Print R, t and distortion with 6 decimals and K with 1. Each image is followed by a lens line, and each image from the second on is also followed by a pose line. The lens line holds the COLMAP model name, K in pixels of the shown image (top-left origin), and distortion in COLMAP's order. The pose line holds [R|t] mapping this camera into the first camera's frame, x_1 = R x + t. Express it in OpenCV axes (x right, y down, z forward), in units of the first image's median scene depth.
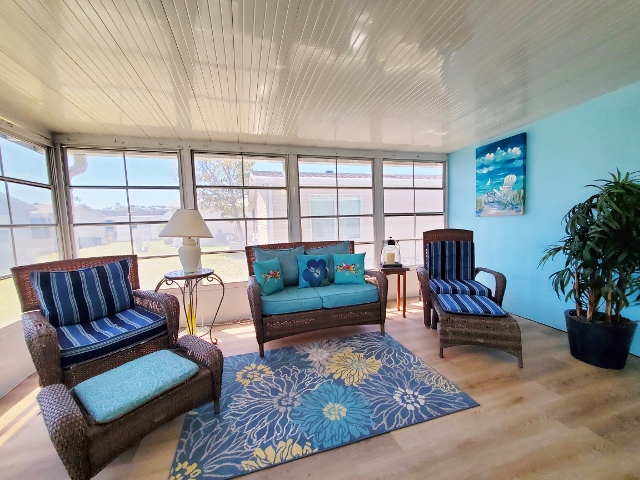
lens RADIAL K [[253.0, 0, 316.9], [0, 253.0, 239.0], [0, 0, 1]] dist [0.003028, -0.001391]
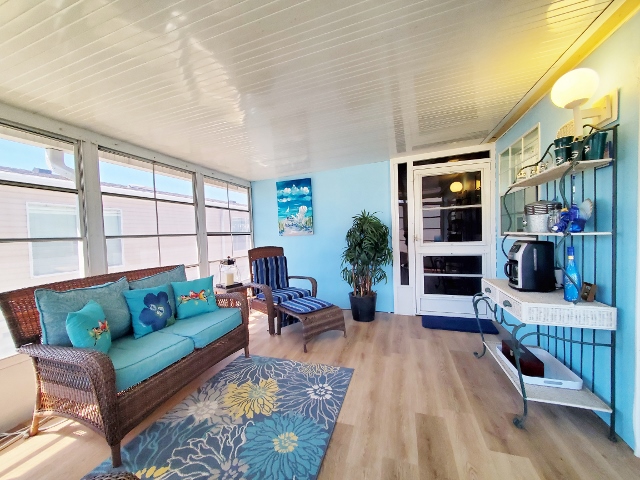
lens RADIAL K [[253.0, 0, 317.2], [0, 253.0, 239.4], [0, 0, 1]] dist [0.003028, -0.001391]
pose [[0.573424, -0.010441, 0.819192, -0.367382], [0.078815, 0.995984, -0.042475, -0.006790], [-0.815459, 0.088921, 0.571944, 0.185341]]
